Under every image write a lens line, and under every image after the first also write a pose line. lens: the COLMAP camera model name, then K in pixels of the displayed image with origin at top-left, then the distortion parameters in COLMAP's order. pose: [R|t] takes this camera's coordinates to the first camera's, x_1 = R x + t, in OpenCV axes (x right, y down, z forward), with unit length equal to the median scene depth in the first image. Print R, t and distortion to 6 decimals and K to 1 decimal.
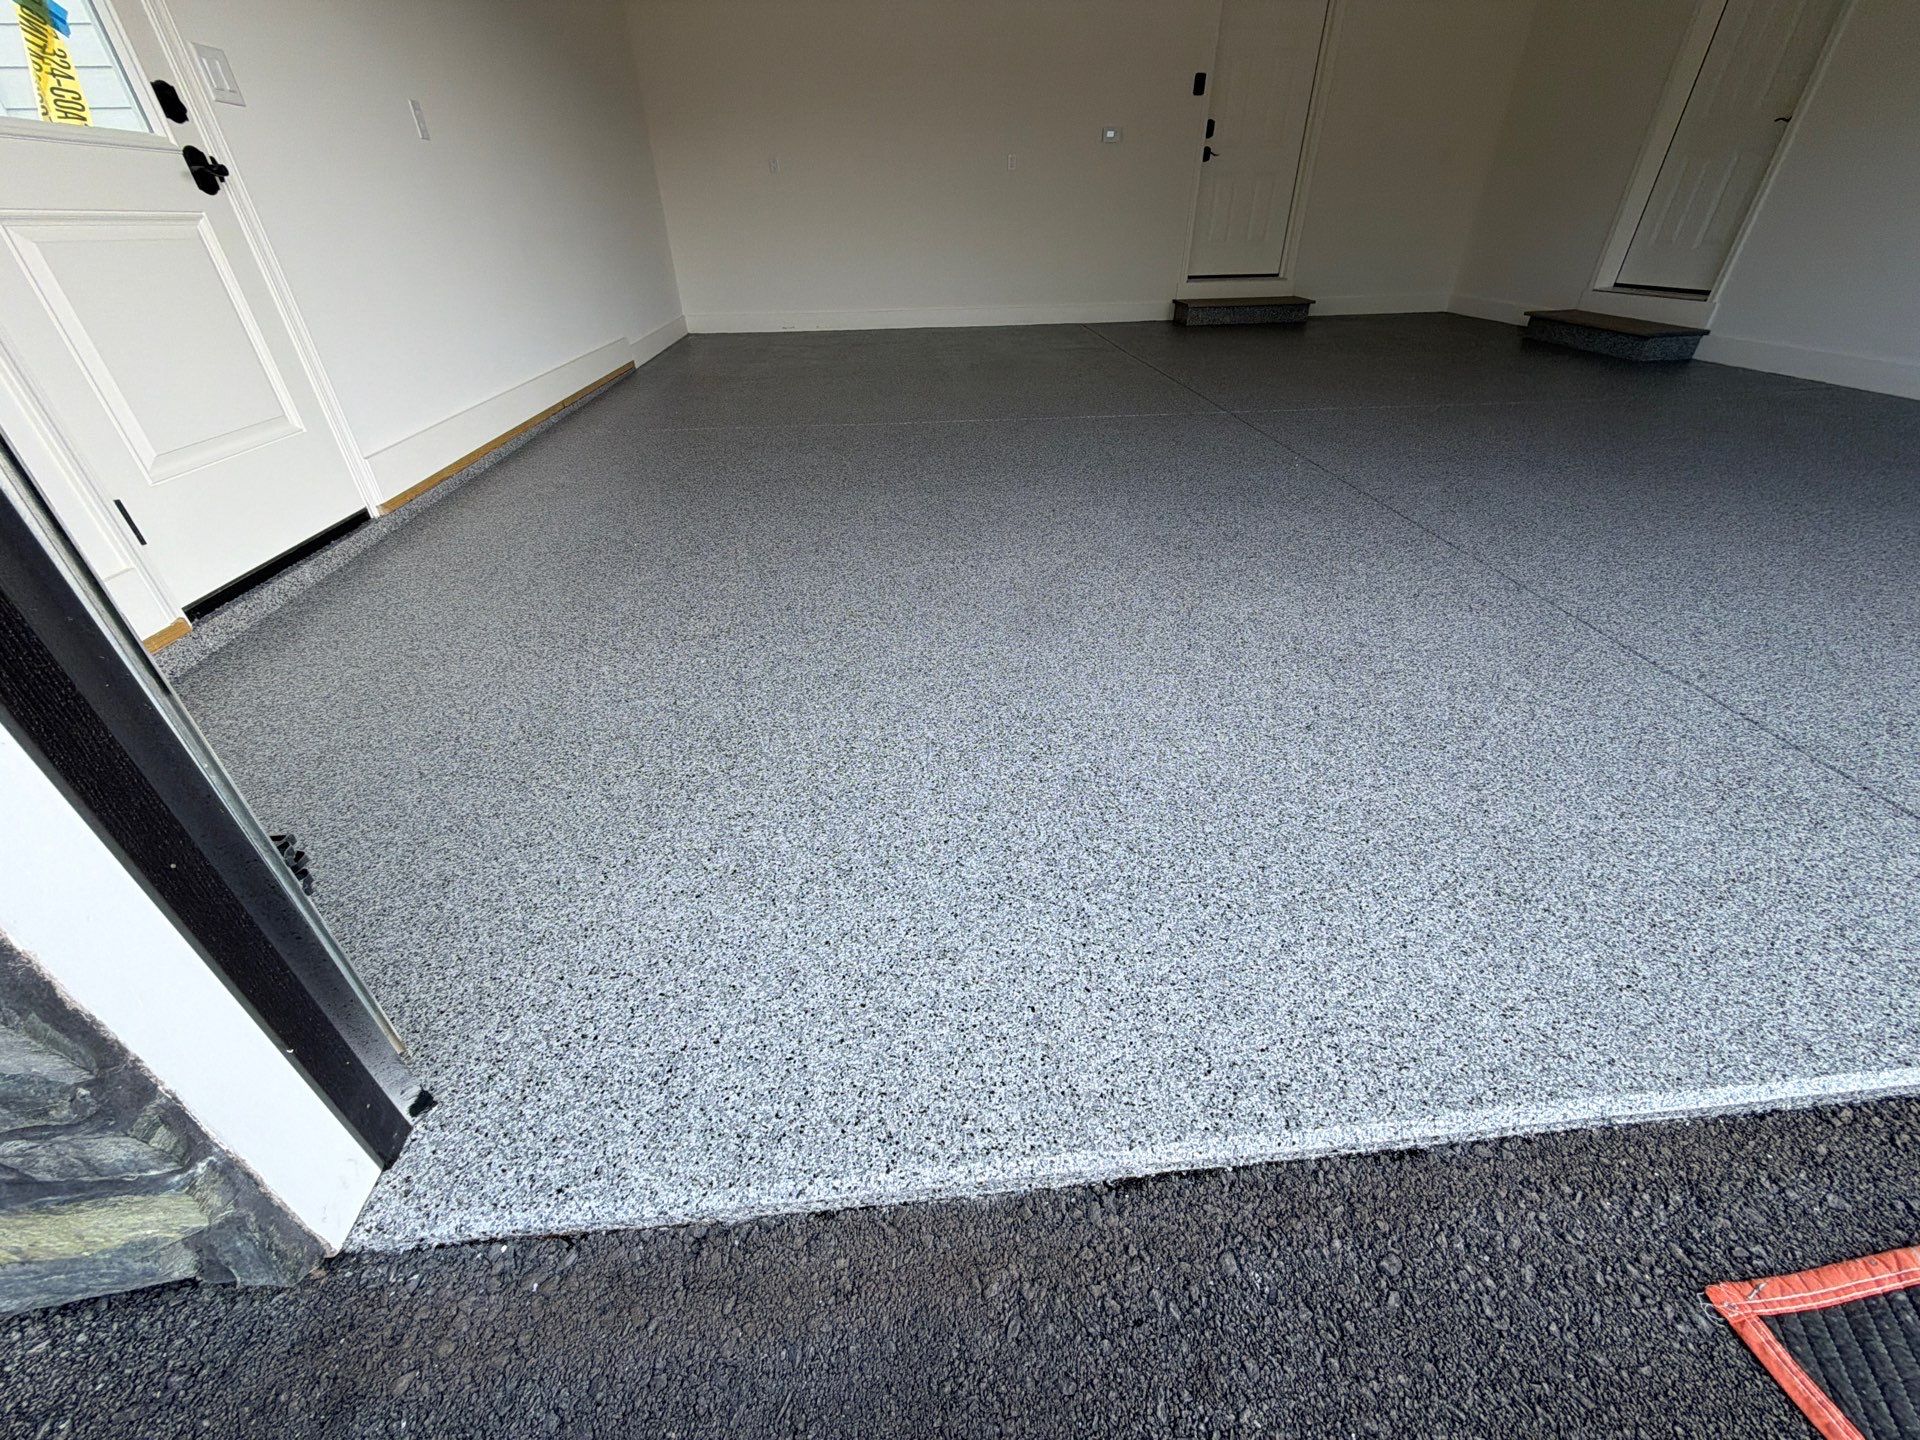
lens RADIAL K [[763.3, 0, 960.5], [0, 763.3, 718.8], [0, 0, 1]] dist [0.000041, 0.000086]
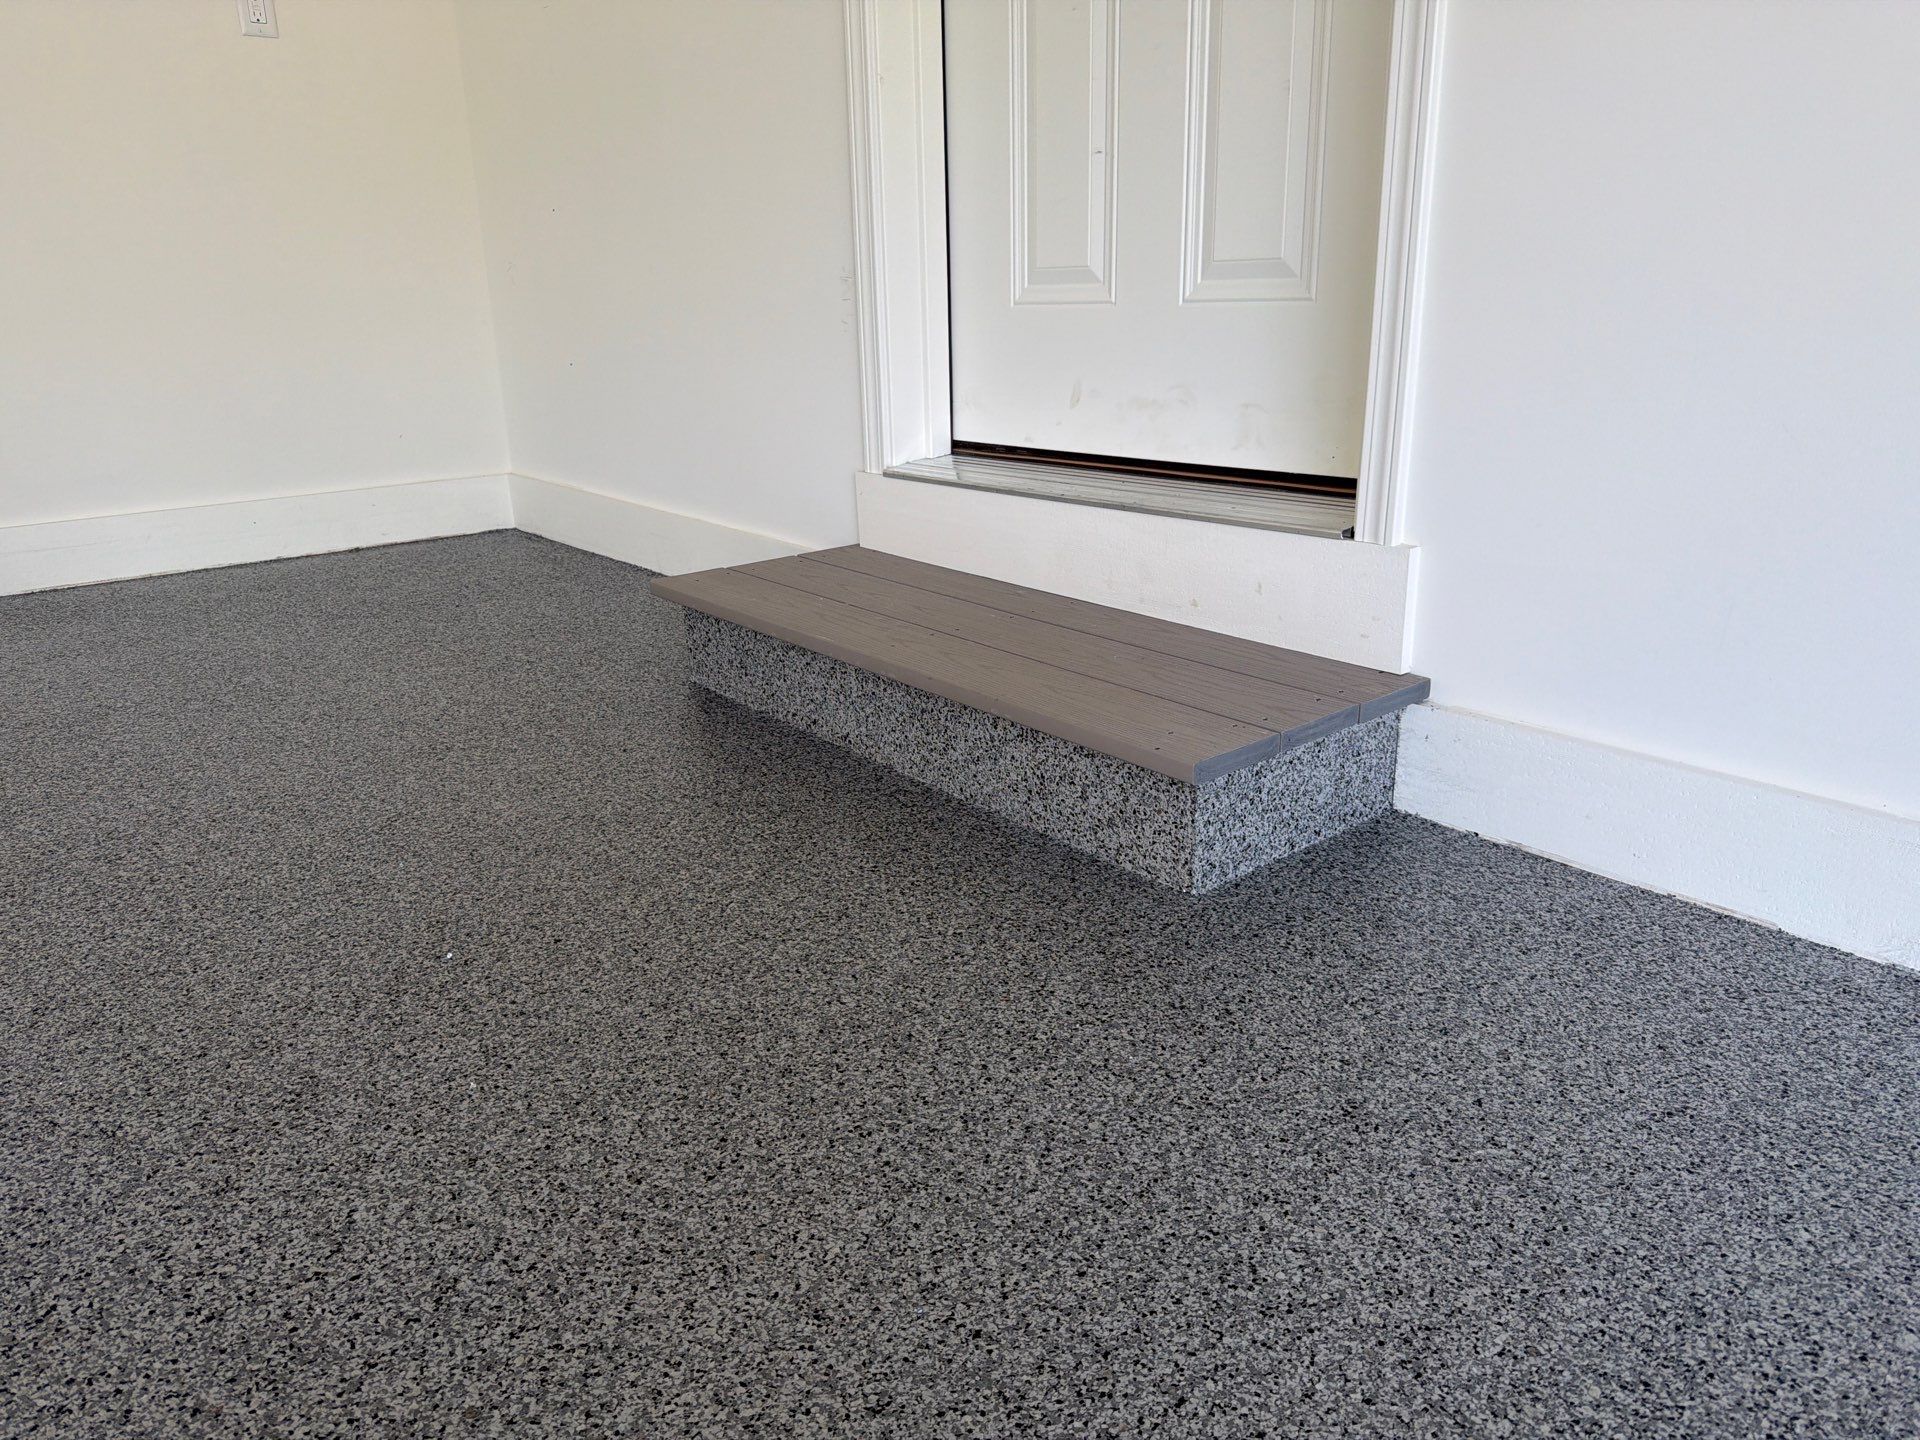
lens RADIAL K [[1323.0, 0, 978.5], [0, 1323.0, 721.8], [0, 0, 1]] dist [0.084642, -0.153518]
pose [[0.815475, -0.178621, 0.550540, 2.123417], [0.323789, 0.929210, -0.178126, -1.417134], [-0.479750, 0.323516, 0.815584, 2.355634]]
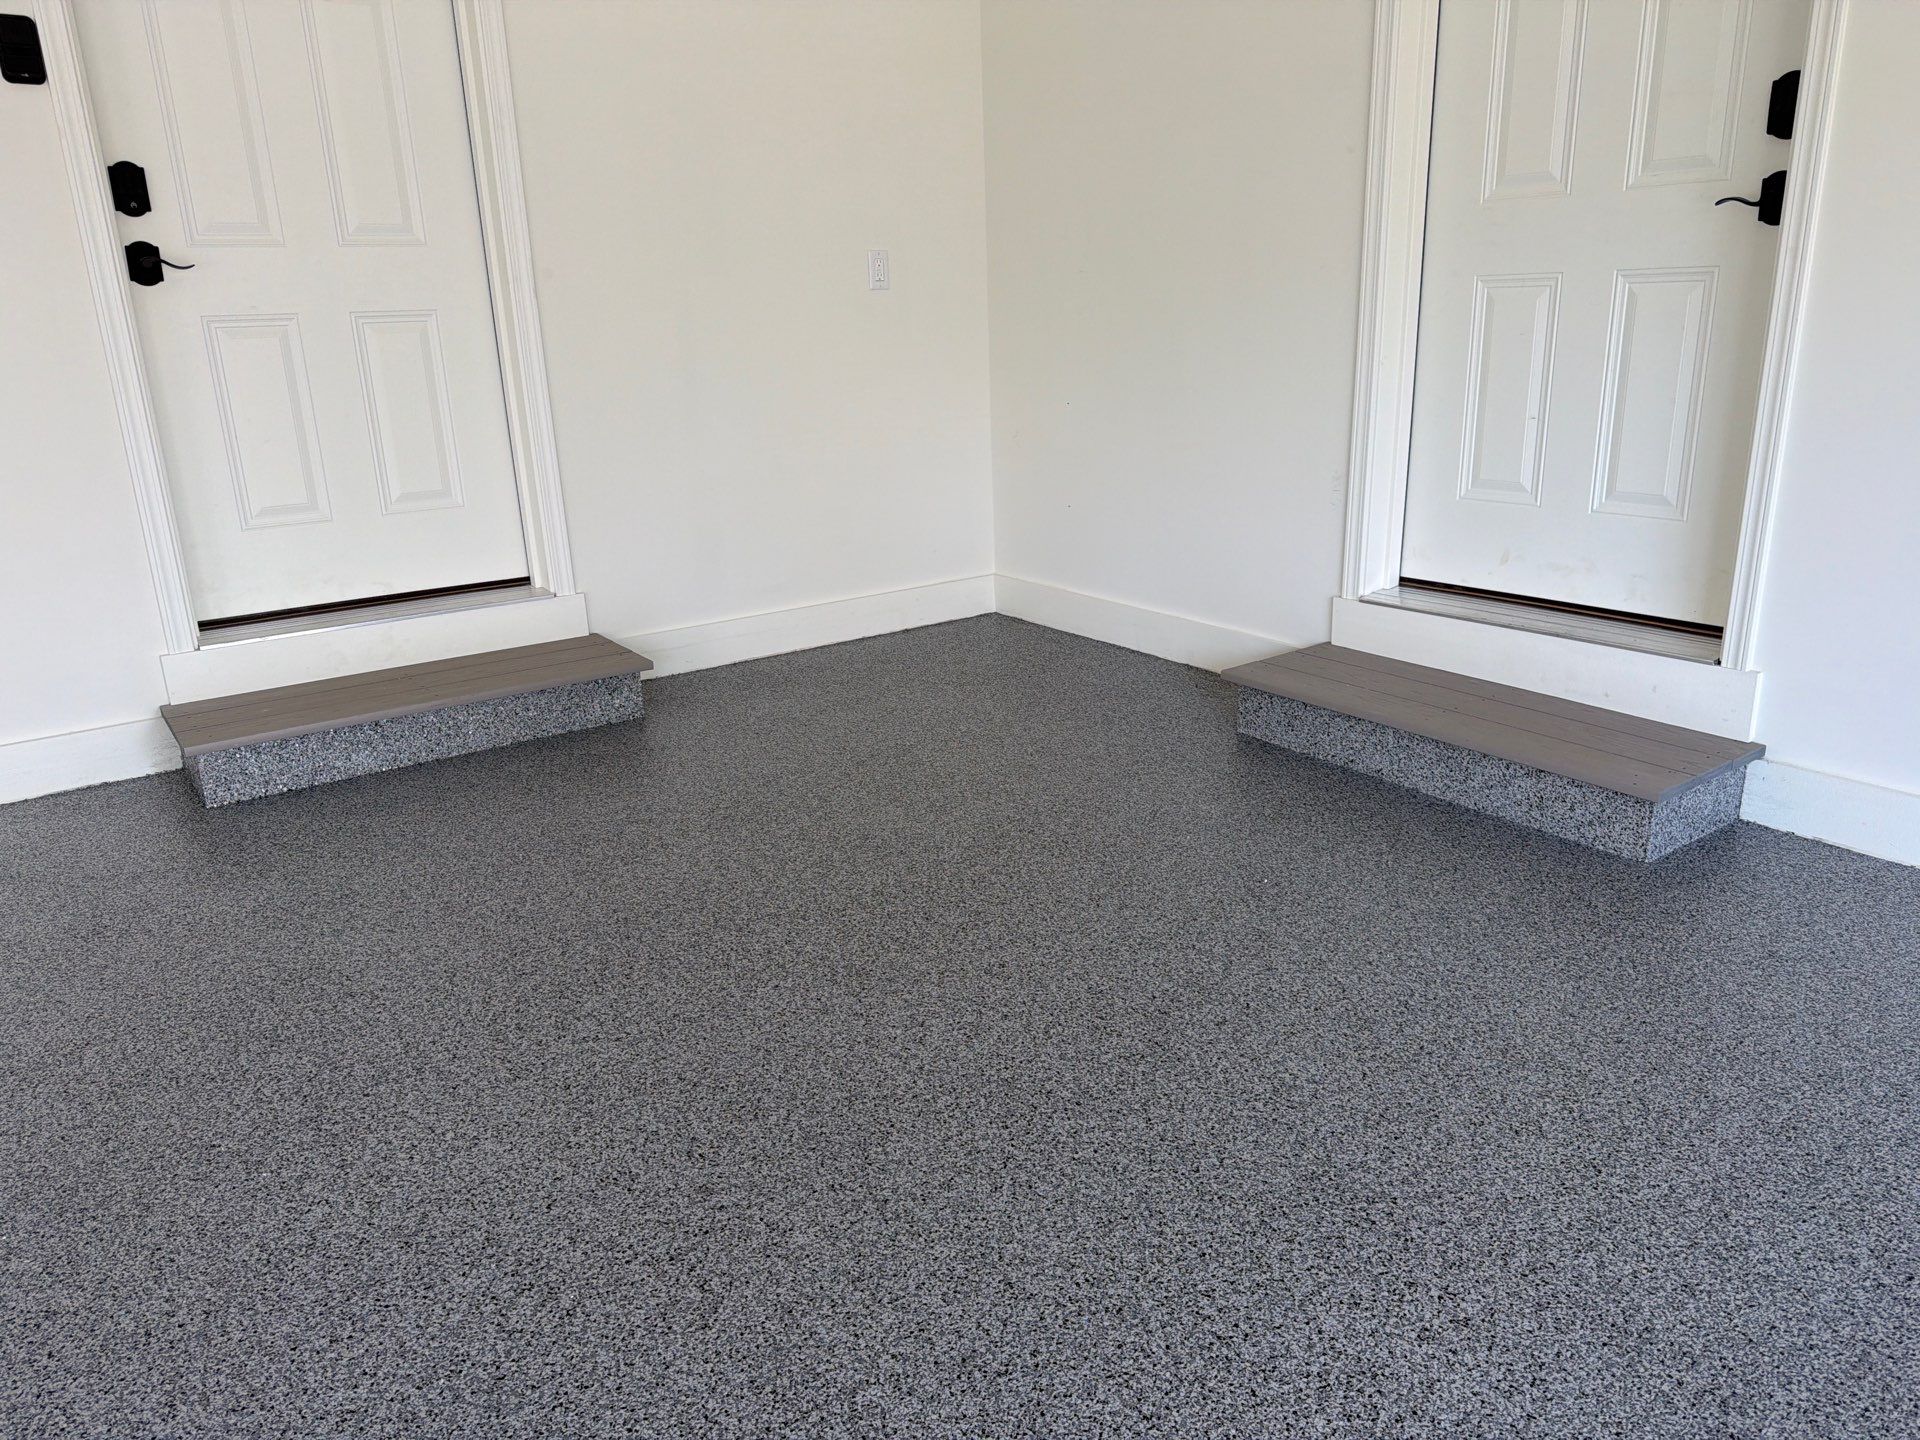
lens RADIAL K [[1323.0, 0, 978.5], [0, 1323.0, 721.8], [0, 0, 1]] dist [0.084642, -0.153518]
pose [[0.855515, -0.162930, 0.491475, 1.238400], [0.298506, 0.930781, -0.211048, -1.478856], [-0.423069, 0.327263, 0.844933, 1.950842]]
